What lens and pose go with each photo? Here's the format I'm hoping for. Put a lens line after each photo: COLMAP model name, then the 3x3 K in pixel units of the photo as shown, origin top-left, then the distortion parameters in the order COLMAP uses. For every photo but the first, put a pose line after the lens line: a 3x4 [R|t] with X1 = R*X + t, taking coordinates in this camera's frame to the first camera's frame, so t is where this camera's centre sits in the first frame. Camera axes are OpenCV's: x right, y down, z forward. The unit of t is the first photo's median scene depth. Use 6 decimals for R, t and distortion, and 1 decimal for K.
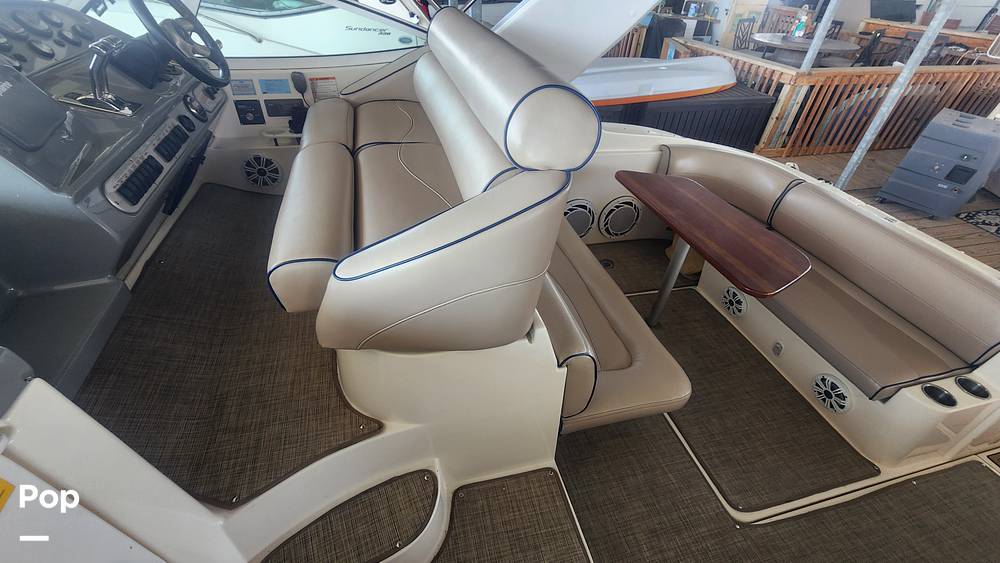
lens RADIAL K [[419.7, 0, 495.6], [0, 419.7, 283.4], [0, 0, 1]] dist [0.000293, 0.002717]
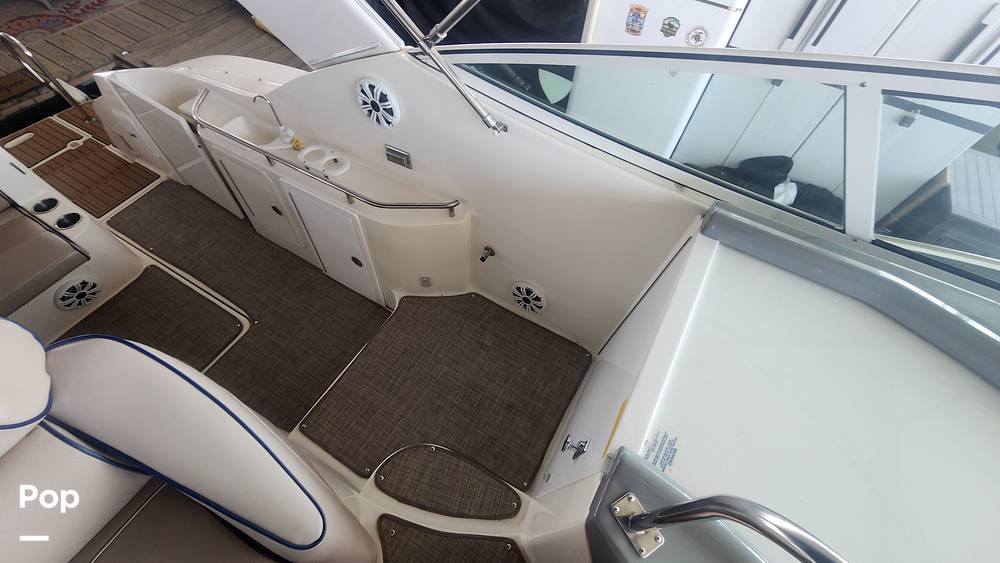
lens RADIAL K [[406.6, 0, 500.0], [0, 406.6, 281.5], [0, 0, 1]] dist [0.000637, 0.000126]
pose [[-0.709591, -0.632145, 0.311244, -0.215825], [0.372192, 0.038798, 0.927345, -0.245701], [-0.598292, 0.773878, 0.207748, 0.098339]]
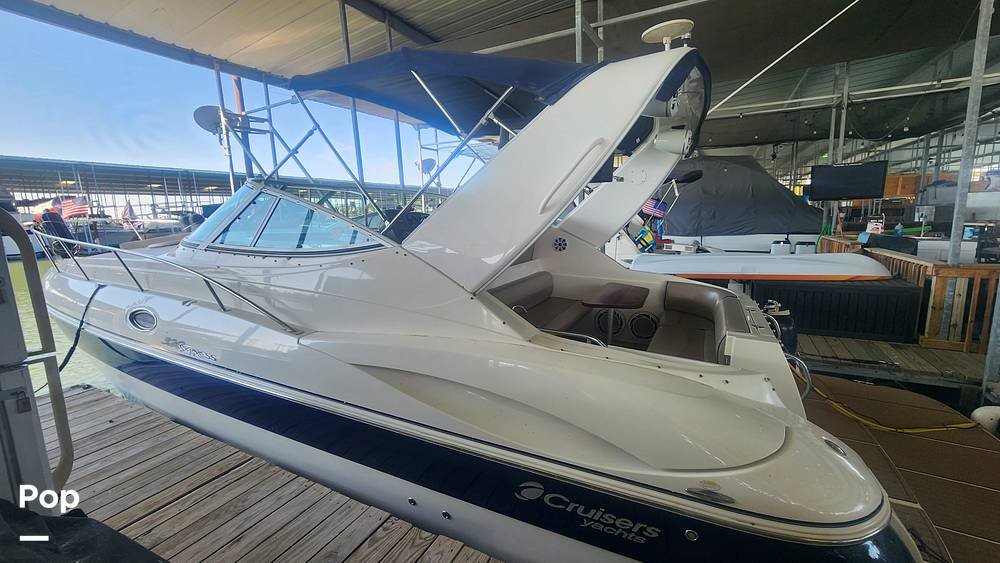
lens RADIAL K [[419.7, 0, 495.6], [0, 419.7, 283.4], [0, 0, 1]] dist [0.000293, 0.002717]
pose [[0.733829, 0.049697, -0.677514, 1.078641], [-0.373886, 0.862229, -0.341717, 0.489771], [0.567190, 0.504075, 0.651309, -0.424819]]
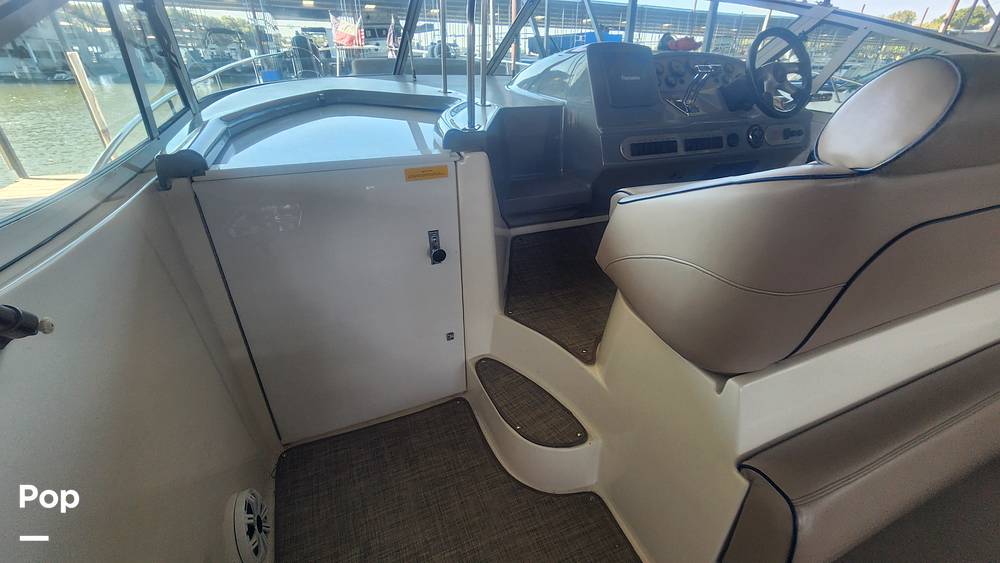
lens RADIAL K [[419.7, 0, 495.6], [0, 419.7, 283.4], [0, 0, 1]] dist [0.000293, 0.002717]
pose [[0.129814, 0.440660, -0.888238, 0.306724], [-0.627762, 0.729938, 0.270380, 0.024294], [0.767504, 0.522503, 0.371386, 0.149017]]
